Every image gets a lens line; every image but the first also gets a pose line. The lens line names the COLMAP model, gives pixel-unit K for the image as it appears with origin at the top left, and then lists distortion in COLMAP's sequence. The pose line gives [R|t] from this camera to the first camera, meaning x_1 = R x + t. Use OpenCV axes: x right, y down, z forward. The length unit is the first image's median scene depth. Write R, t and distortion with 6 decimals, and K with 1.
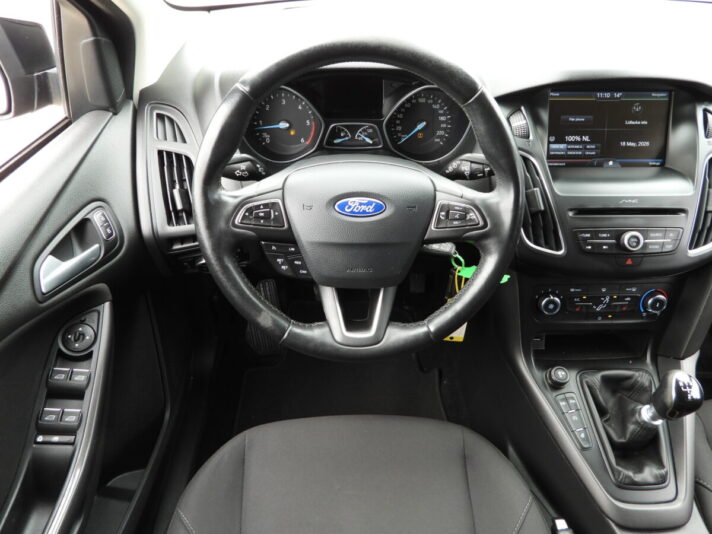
lens RADIAL K [[497.9, 0, 356.0], [0, 497.9, 267.0], [0, 0, 1]] dist [-0.013067, 0.001182]
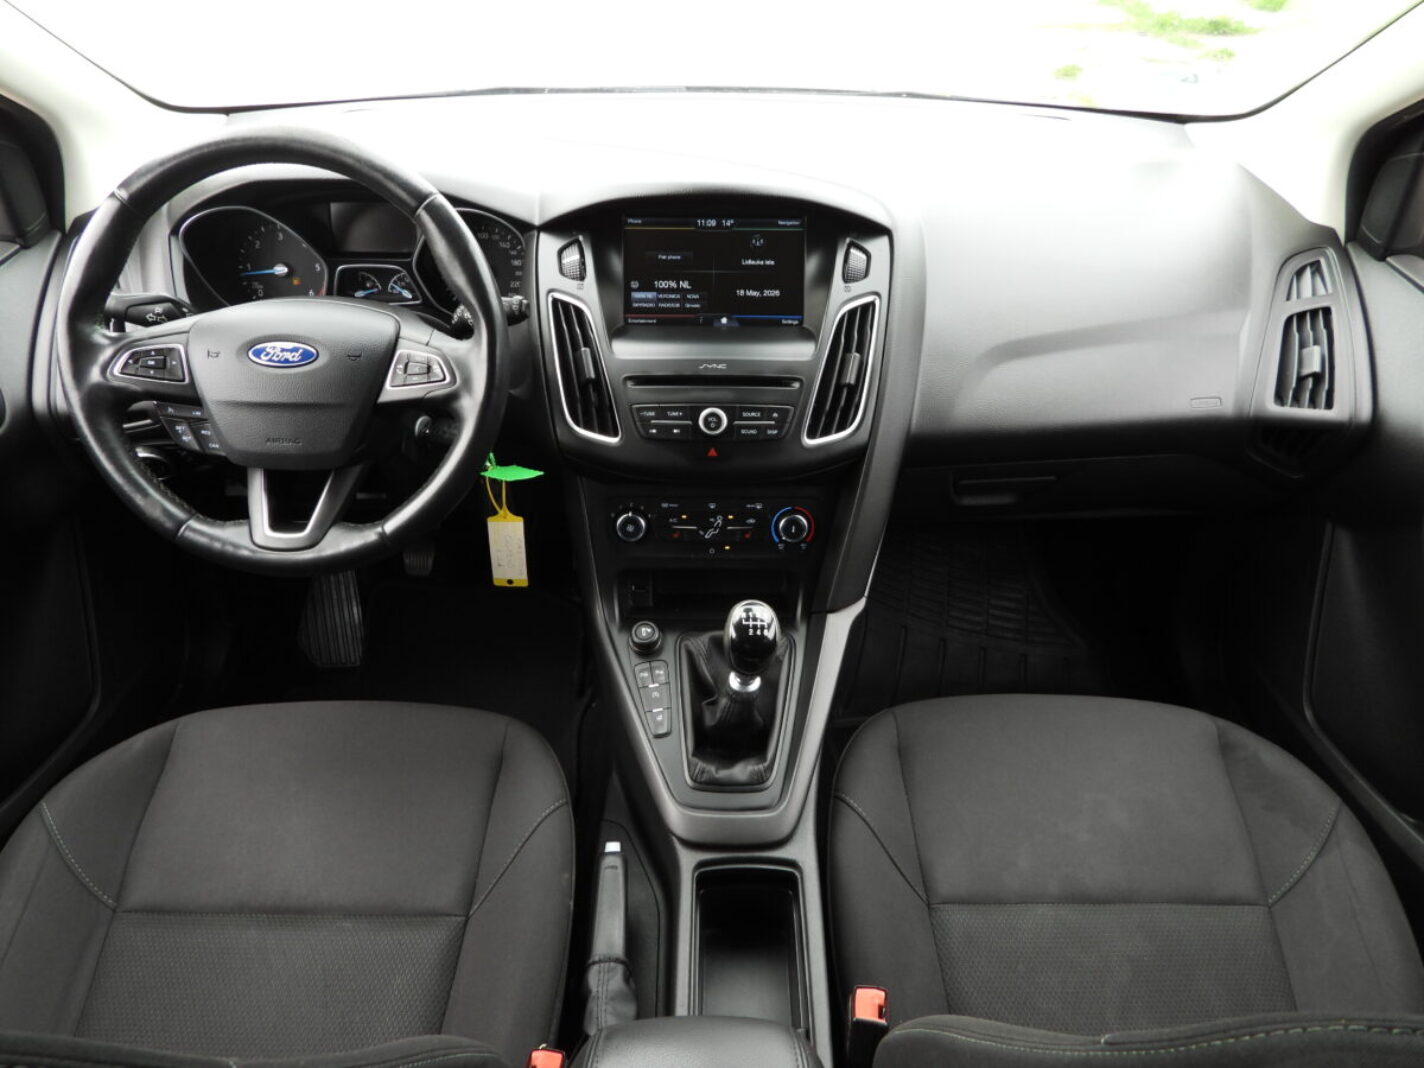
lens RADIAL K [[995.7, 0, 712.0], [0, 995.7, 534.0], [0, 0, 1]] dist [-0.013067, 0.001182]
pose [[0.999432, 0.016852, -0.029196, 0.586480], [-0.019648, 0.994960, -0.098325, 0.234672], [0.027392, 0.098843, 0.994726, -0.358027]]
